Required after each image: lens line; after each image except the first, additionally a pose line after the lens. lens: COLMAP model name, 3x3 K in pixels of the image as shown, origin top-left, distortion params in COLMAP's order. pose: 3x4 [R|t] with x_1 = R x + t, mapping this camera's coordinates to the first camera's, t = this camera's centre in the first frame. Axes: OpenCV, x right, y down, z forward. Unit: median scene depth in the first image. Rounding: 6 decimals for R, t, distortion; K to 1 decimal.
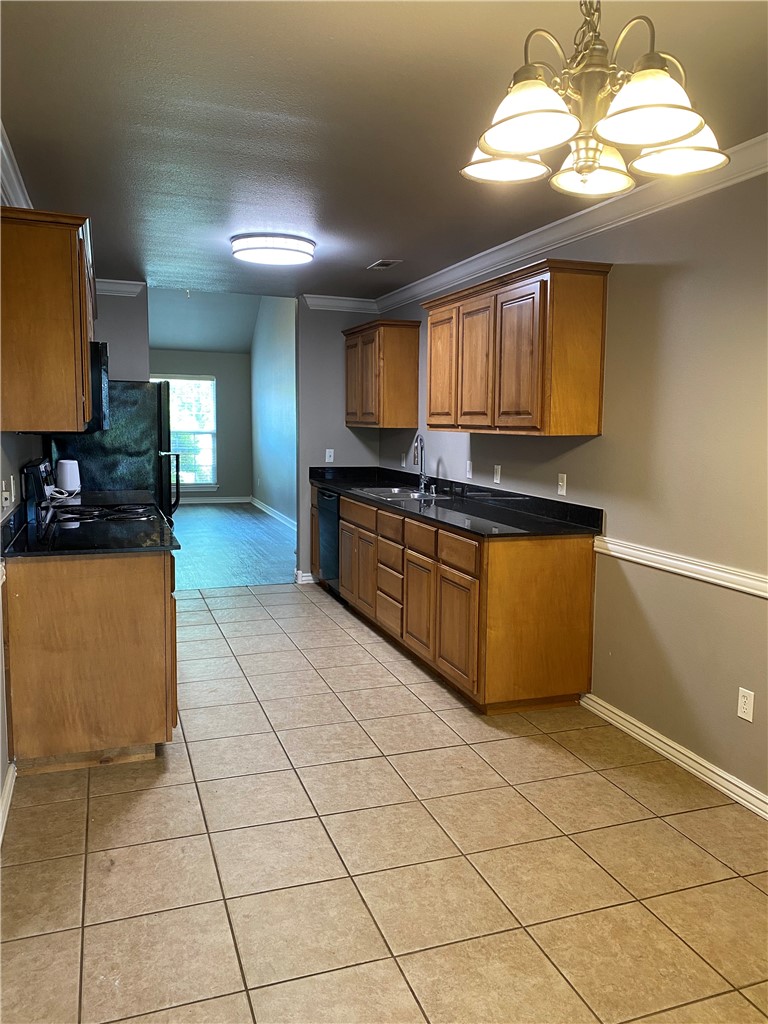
lens RADIAL K [[776.3, 0, 385.8], [0, 776.3, 509.3], [0, 0, 1]] dist [0.058194, -0.009704]
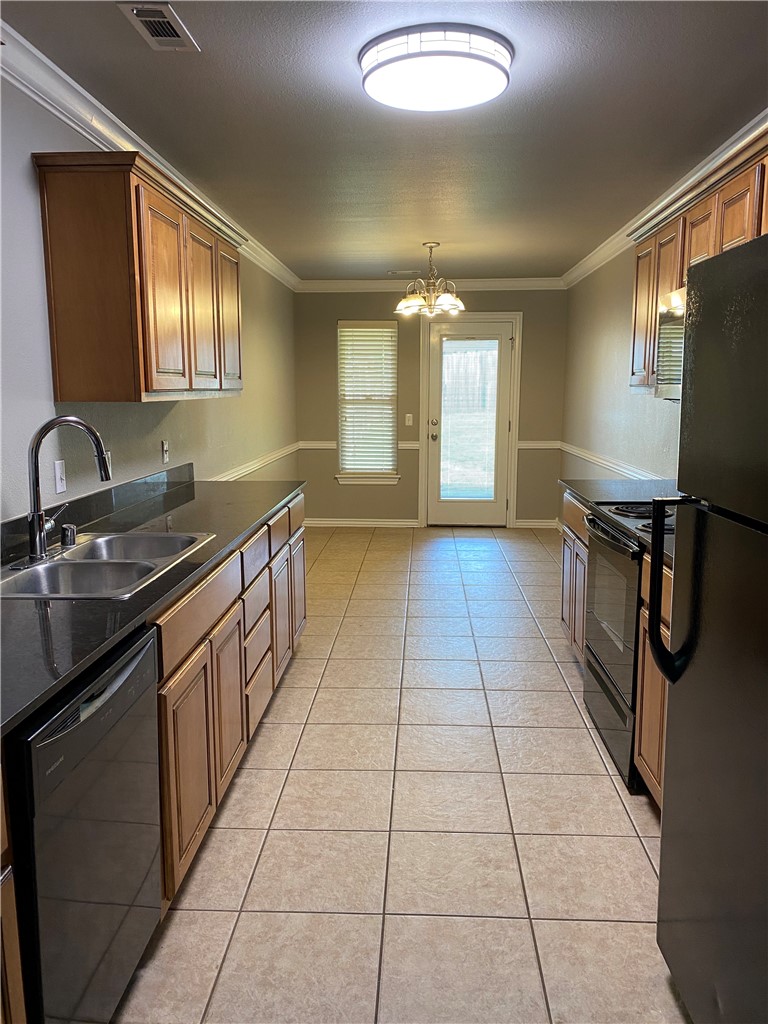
lens RADIAL K [[776.3, 0, 386.4], [0, 776.3, 510.6], [0, 0, 1]] dist [0.058194, -0.009704]
pose [[-0.923486, -0.071904, 0.376833, -0.367967], [0.037396, 0.960727, 0.274963, -0.206783], [-0.381804, 0.268016, -0.884530, 1.713337]]
